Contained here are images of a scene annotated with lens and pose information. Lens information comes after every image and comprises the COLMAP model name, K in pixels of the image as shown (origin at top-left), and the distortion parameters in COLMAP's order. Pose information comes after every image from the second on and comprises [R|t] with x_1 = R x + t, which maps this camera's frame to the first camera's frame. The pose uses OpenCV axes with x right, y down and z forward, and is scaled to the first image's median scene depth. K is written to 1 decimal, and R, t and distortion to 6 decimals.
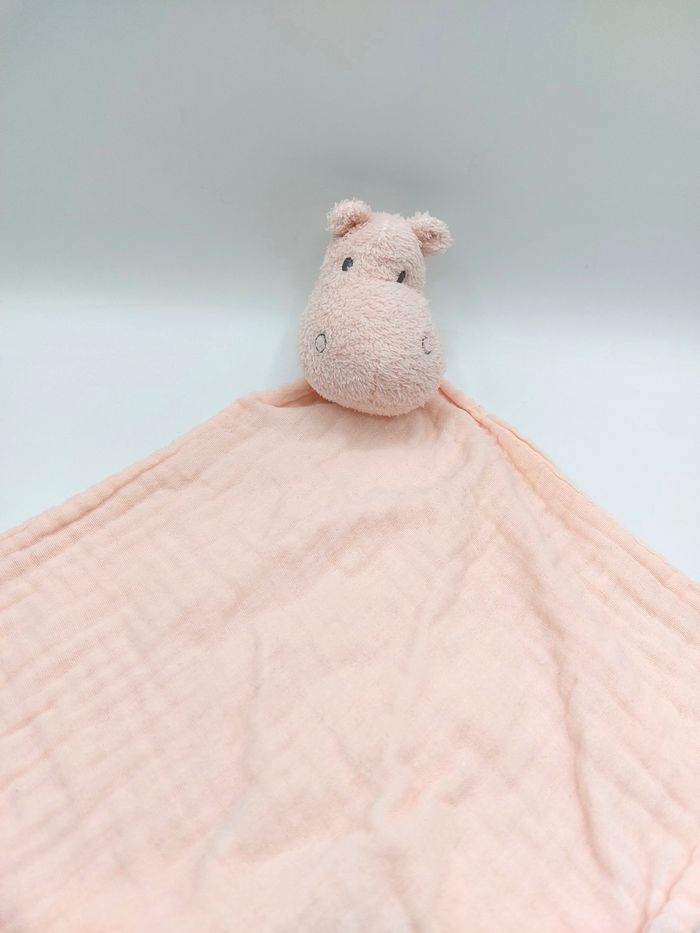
lens RADIAL K [[685.9, 0, 352.1], [0, 685.9, 483.5], [0, 0, 1]] dist [0.077362, -0.206721]
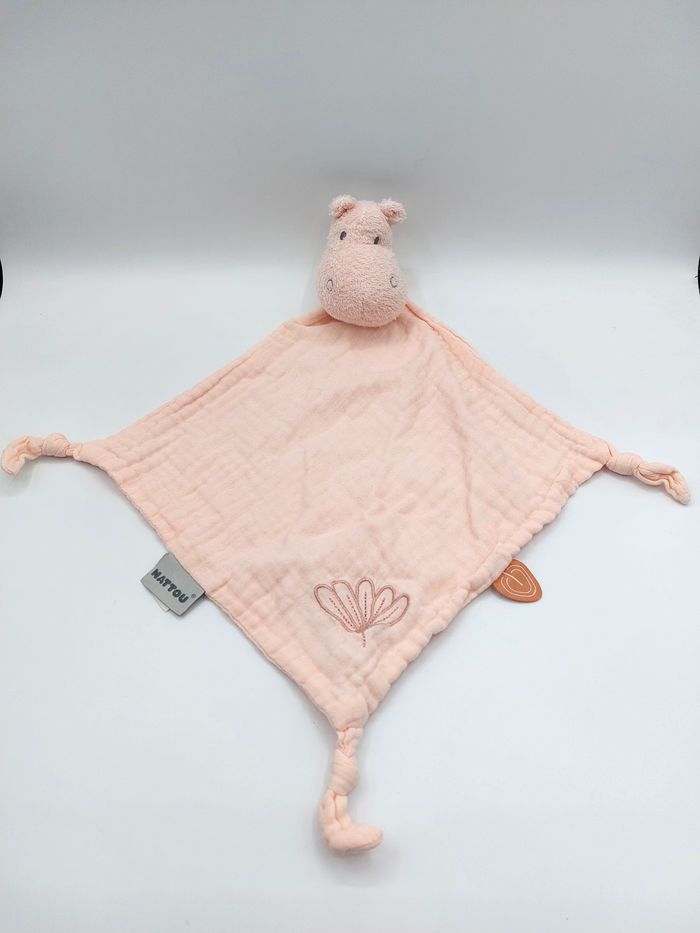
lens RADIAL K [[685.9, 0, 352.1], [0, 685.9, 483.5], [0, 0, 1]] dist [0.077362, -0.206721]
pose [[0.996718, -0.053992, -0.060308, 0.093041], [0.060067, 0.992769, 0.103935, 0.116934], [0.054260, -0.107217, 0.992754, -0.803189]]
